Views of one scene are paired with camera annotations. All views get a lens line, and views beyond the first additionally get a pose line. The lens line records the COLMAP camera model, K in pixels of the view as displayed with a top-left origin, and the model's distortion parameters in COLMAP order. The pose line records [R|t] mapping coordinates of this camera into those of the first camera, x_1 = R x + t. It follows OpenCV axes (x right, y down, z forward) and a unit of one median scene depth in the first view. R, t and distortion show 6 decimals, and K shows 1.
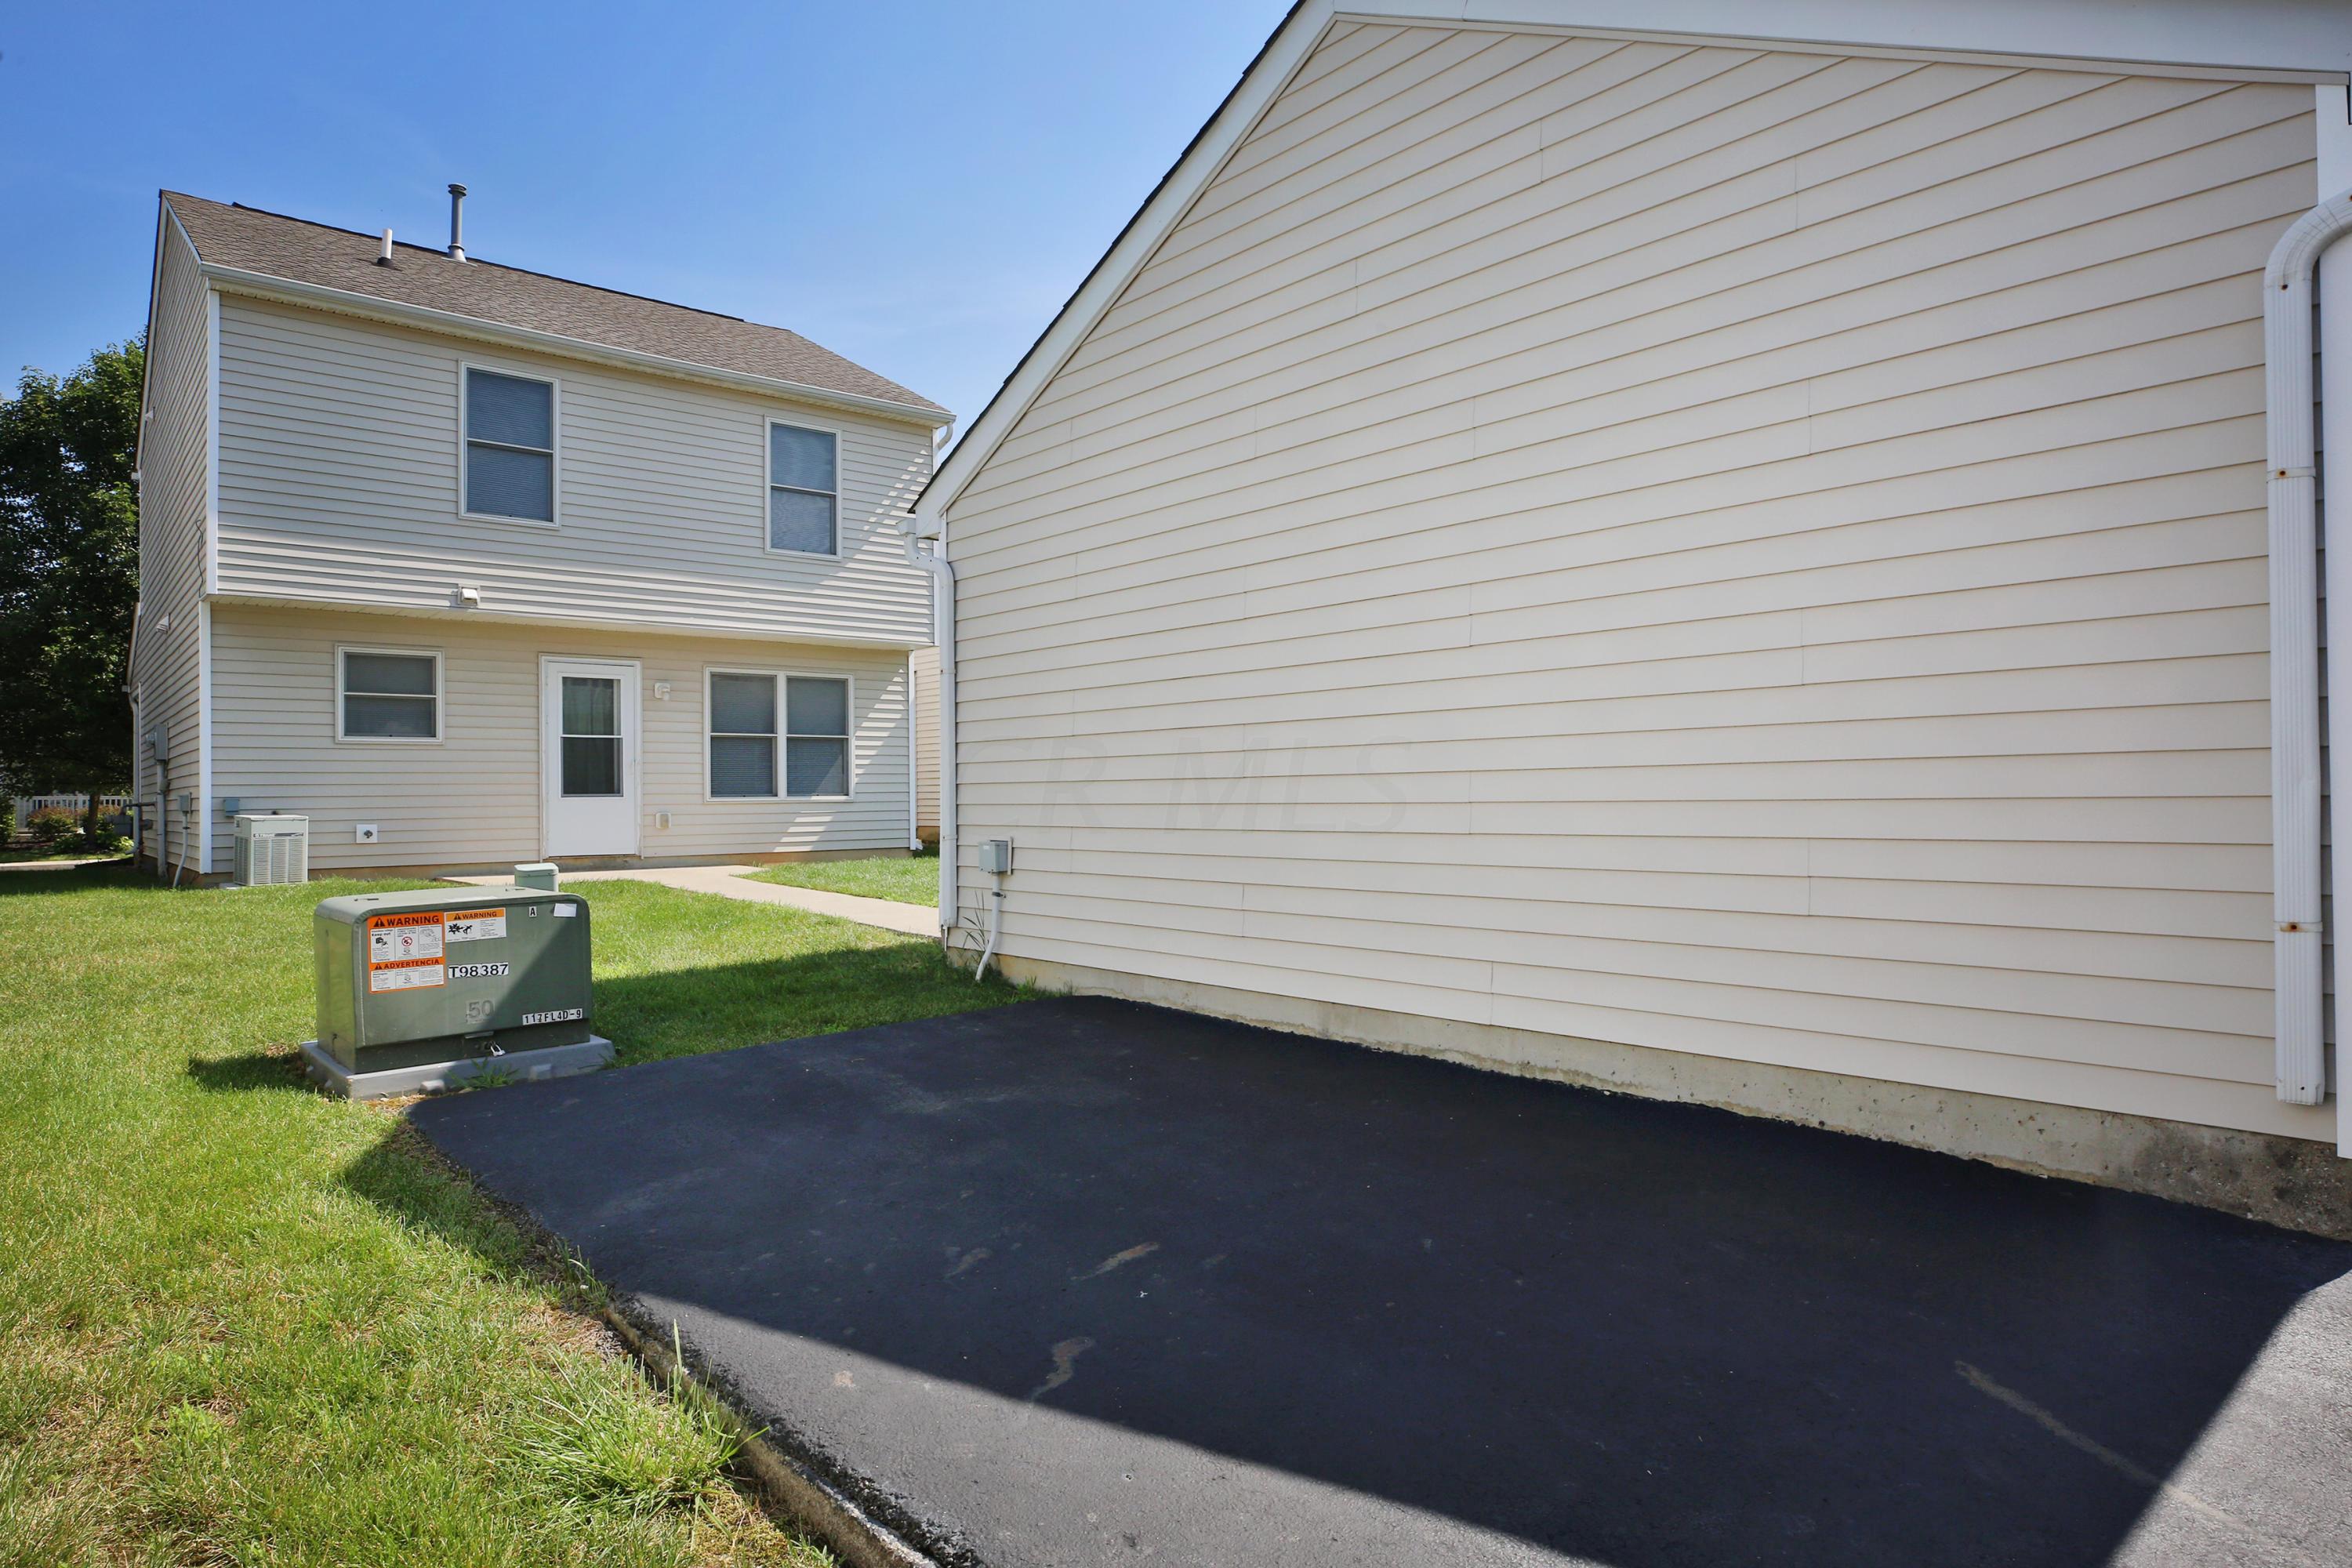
lens RADIAL K [[1340.7, 0, 1174.9], [0, 1340.7, 781.3], [0, 0, 1]] dist [0.001215, -0.000020]
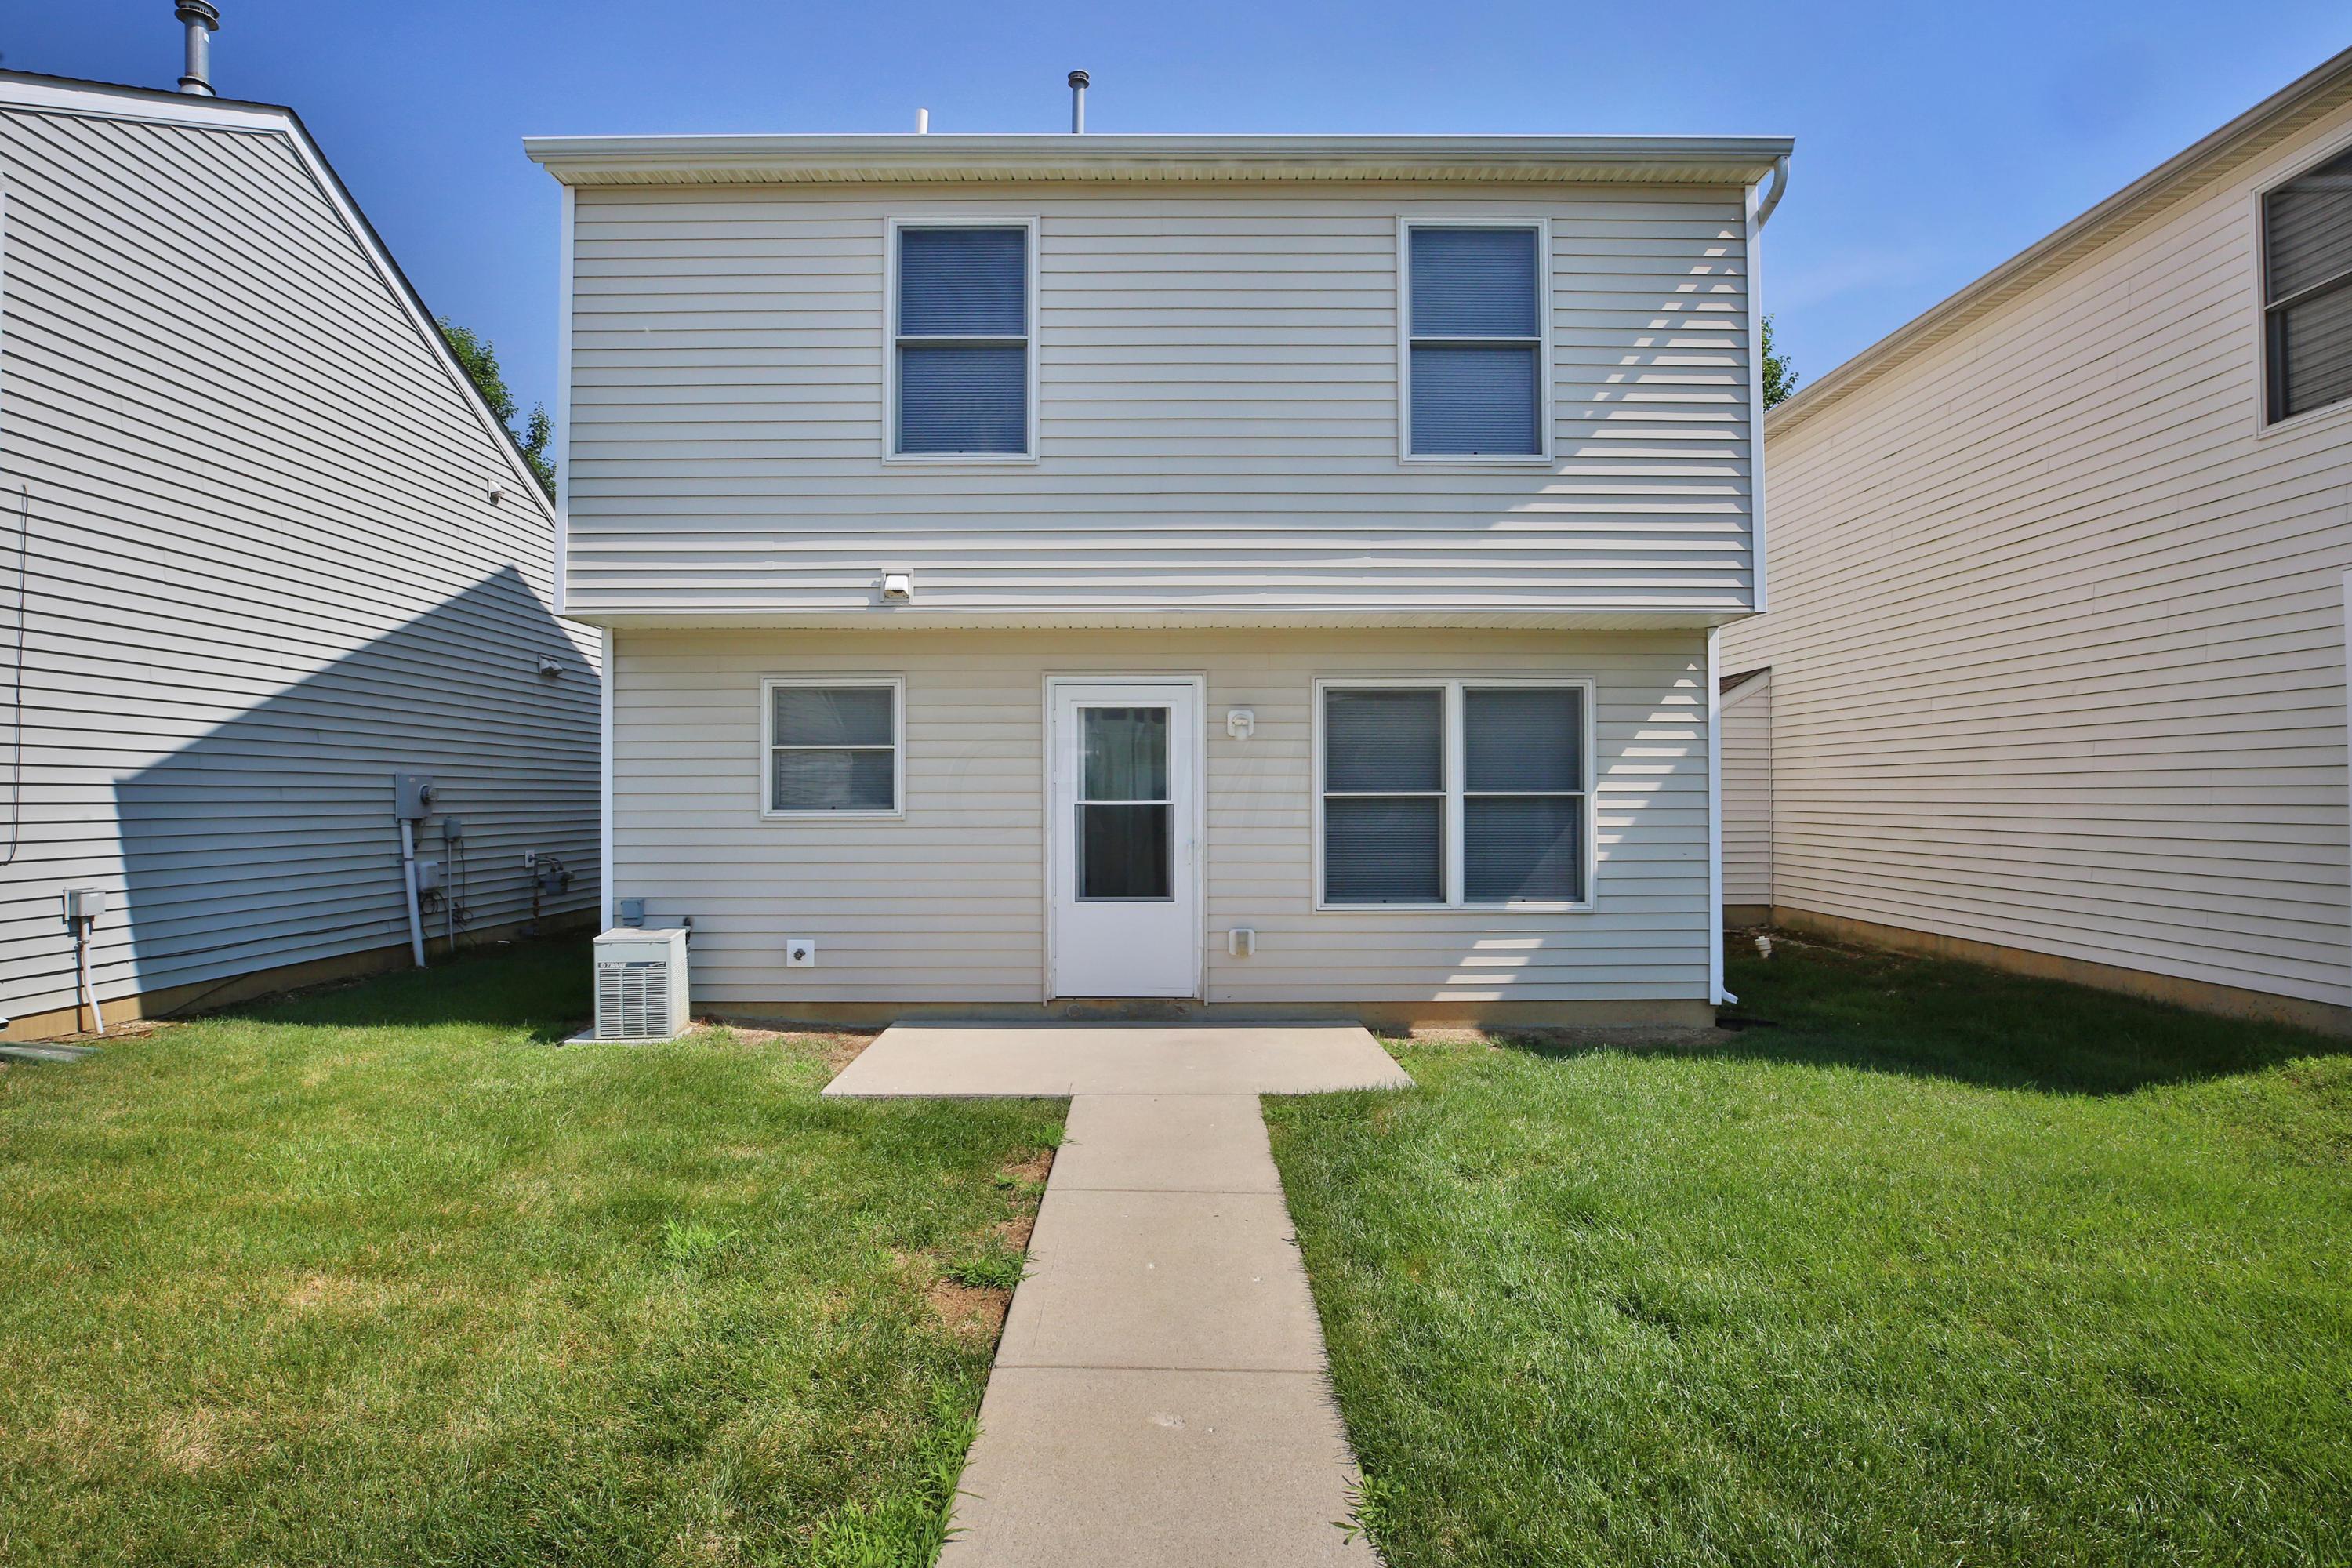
lens RADIAL K [[1155.3, 0, 1191.7], [0, 1155.3, 786.3], [0, 0, 1]] dist [-0.033124, 0.003002]
pose [[0.750323, 0.002193, -0.661068, -0.059161], [-0.001776, 0.999998, 0.001301, -0.040294], [0.661070, 0.000198, 0.750325, 0.601329]]
